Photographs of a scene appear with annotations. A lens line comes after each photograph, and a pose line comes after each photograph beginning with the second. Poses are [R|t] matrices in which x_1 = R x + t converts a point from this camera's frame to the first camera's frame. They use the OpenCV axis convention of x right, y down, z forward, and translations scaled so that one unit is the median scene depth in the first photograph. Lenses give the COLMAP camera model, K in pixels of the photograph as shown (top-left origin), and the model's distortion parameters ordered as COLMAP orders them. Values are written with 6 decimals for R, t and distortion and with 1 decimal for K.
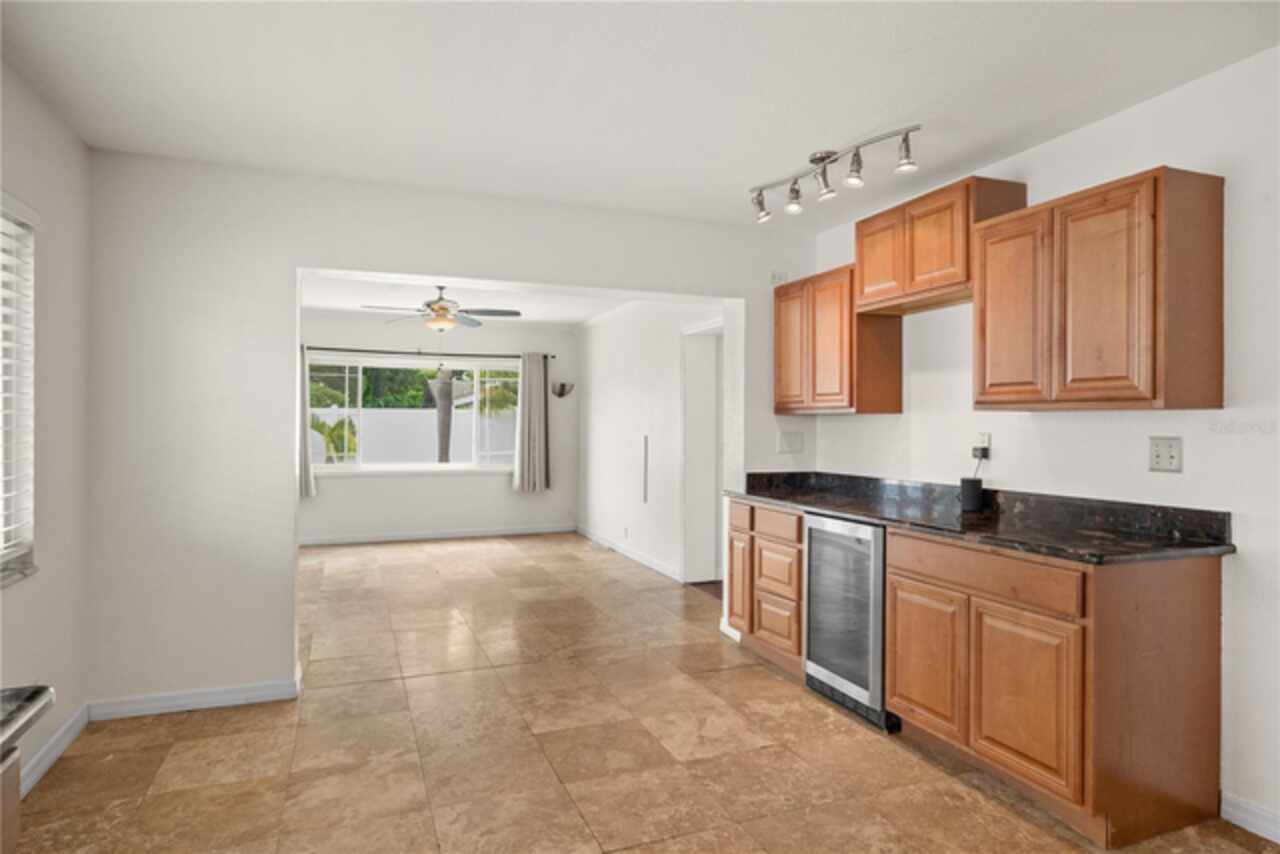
lens RADIAL K [[728.9, 0, 644.0], [0, 728.9, 420.5], [0, 0, 1]] dist [-0.003420, 0.003959]
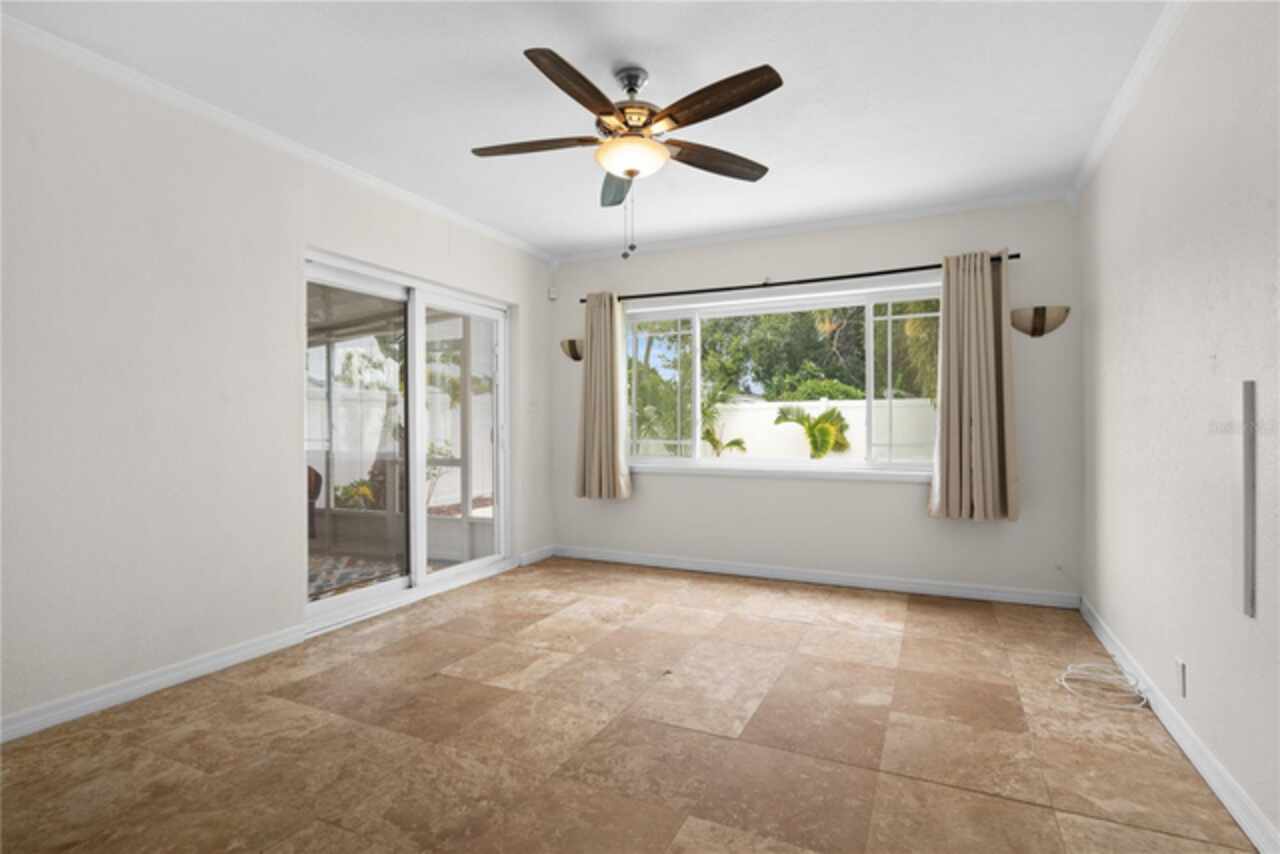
lens RADIAL K [[618.7, 0, 648.0], [0, 618.7, 422.5], [0, 0, 1]] dist [0.000337, -0.000282]
pose [[0.678886, -0.011747, -0.734150, 0.016832], [0.008243, 0.999931, -0.008377, 0.029761], [0.734198, -0.000364, 0.678936, 0.534246]]
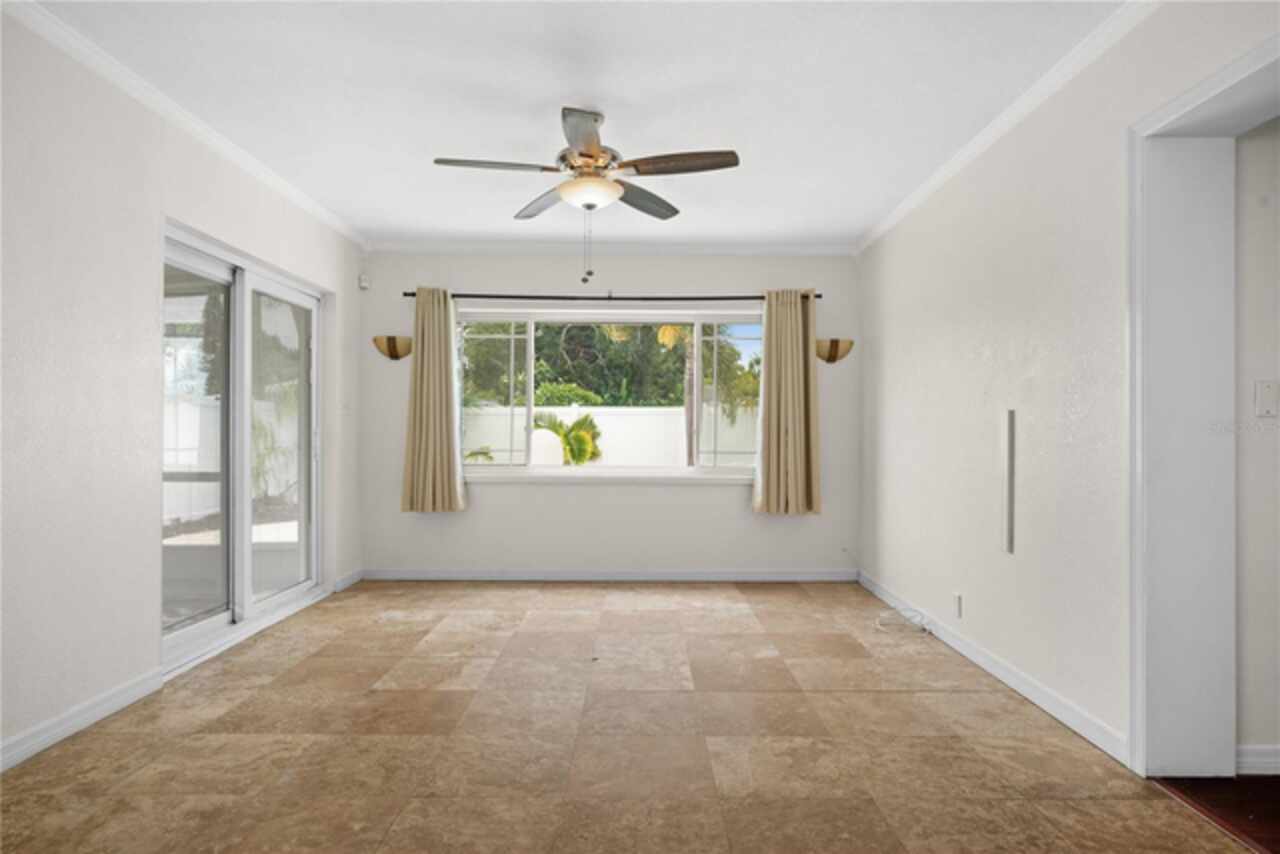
lens RADIAL K [[728.9, 0, 642.2], [0, 728.9, 429.1], [0, 0, 1]] dist [-0.003420, 0.003959]
pose [[0.928424, -0.003309, -0.371506, -0.034946], [0.001372, 0.999984, -0.005478, 0.028368], [0.371519, 0.004576, 0.928414, 0.382465]]
